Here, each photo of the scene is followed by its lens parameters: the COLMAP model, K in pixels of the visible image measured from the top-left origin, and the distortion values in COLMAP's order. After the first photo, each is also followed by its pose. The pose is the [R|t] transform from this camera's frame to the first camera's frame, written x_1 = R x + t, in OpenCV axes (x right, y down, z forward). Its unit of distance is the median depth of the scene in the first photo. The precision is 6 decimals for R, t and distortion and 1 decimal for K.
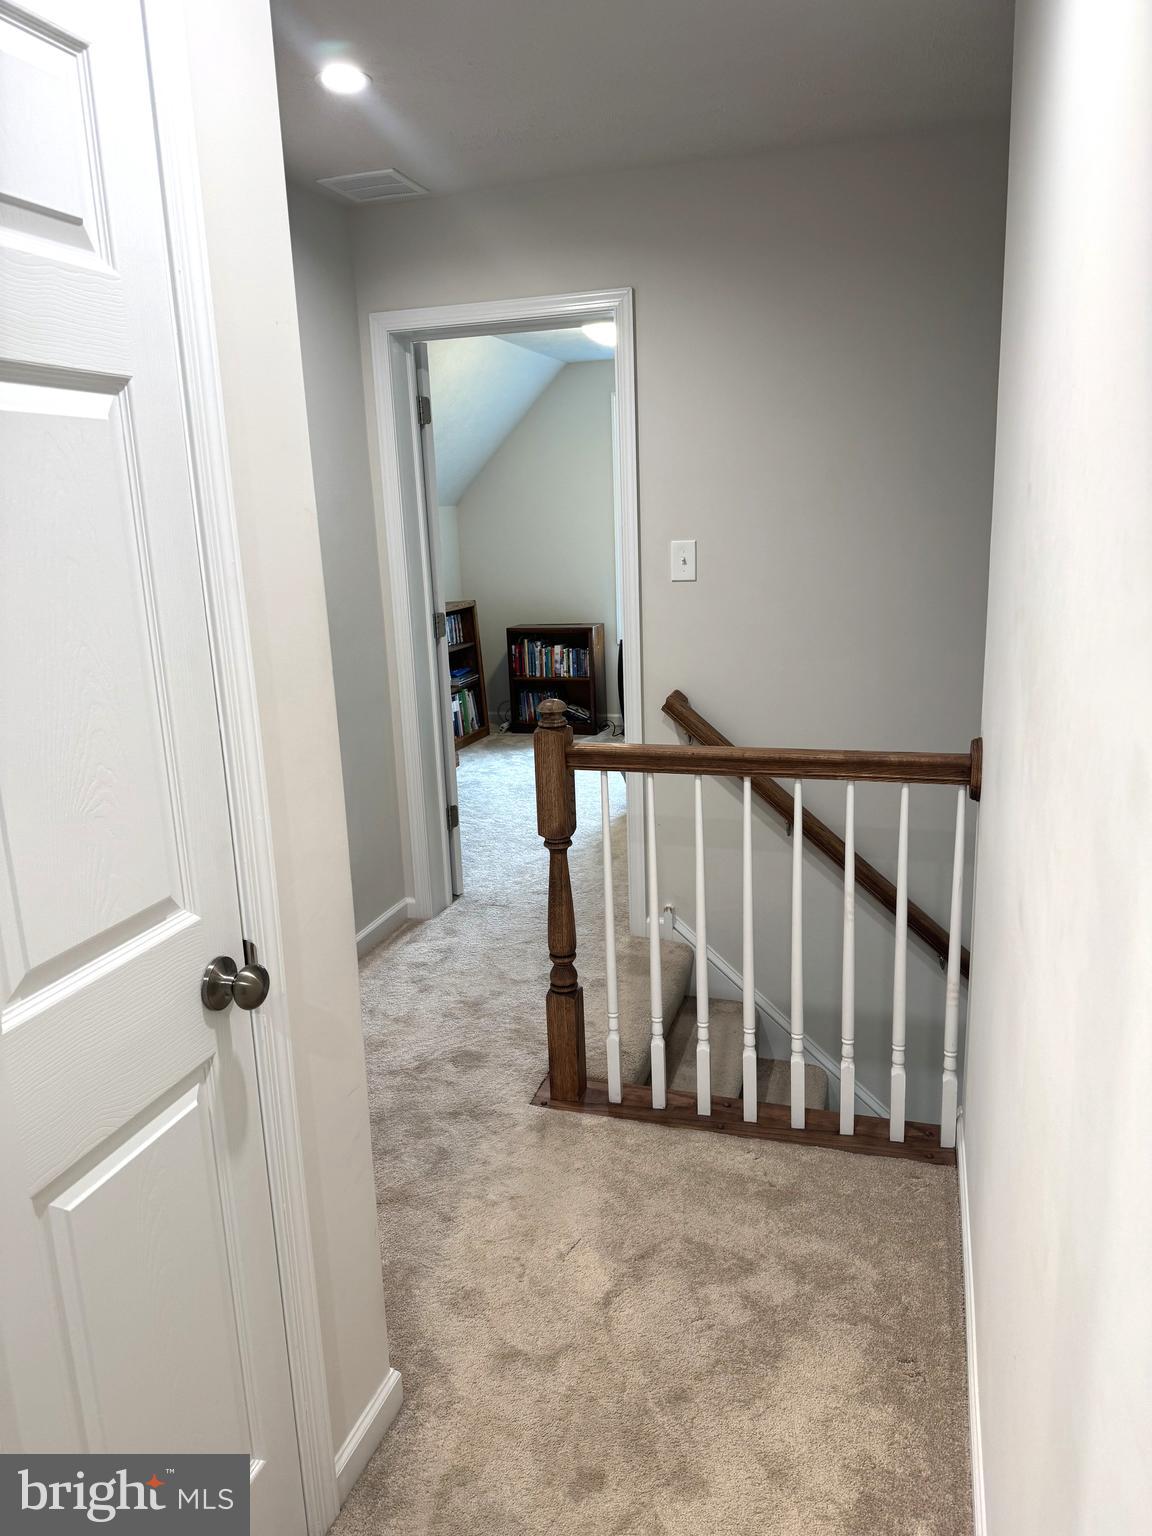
lens RADIAL K [[1079.5, 0, 579.0], [0, 1079.5, 772.4], [0, 0, 1]] dist [0.004837, 0.000077]
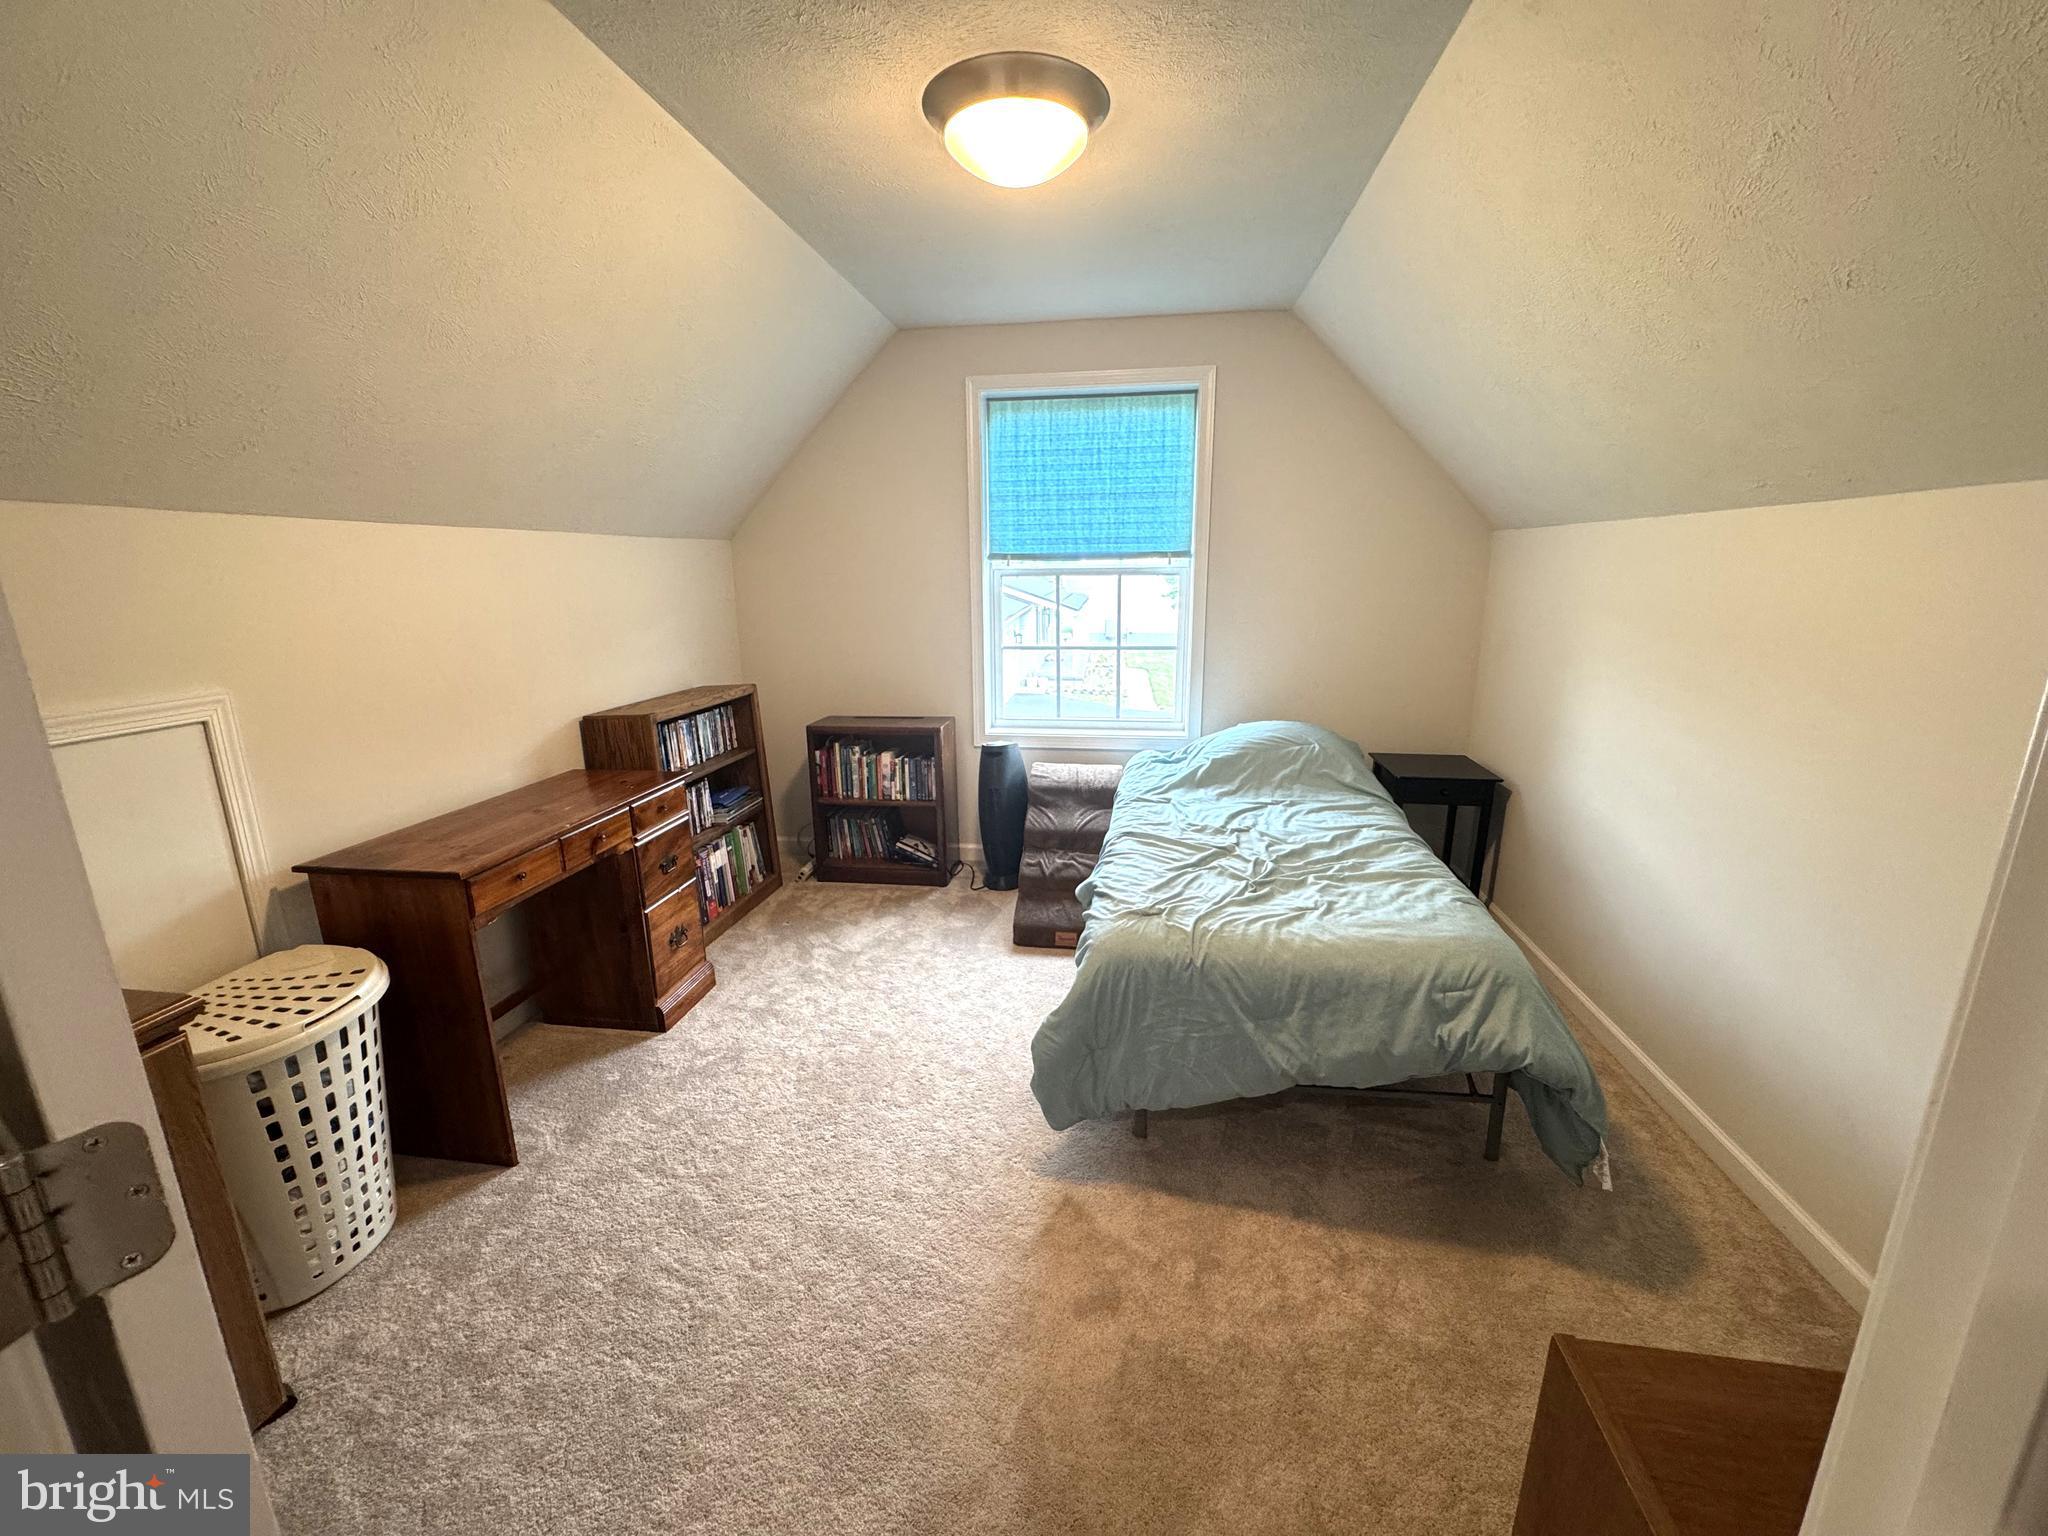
lens RADIAL K [[827.1, 0, 1028.2], [0, 827.1, 755.4], [0, 0, 1]] dist [-0.001865, -0.000252]
pose [[0.987188, -0.009169, 0.159299, -0.014671], [0.009409, 0.999955, -0.000755, -0.114375], [-0.159285, 0.002244, 0.987230, 0.488924]]
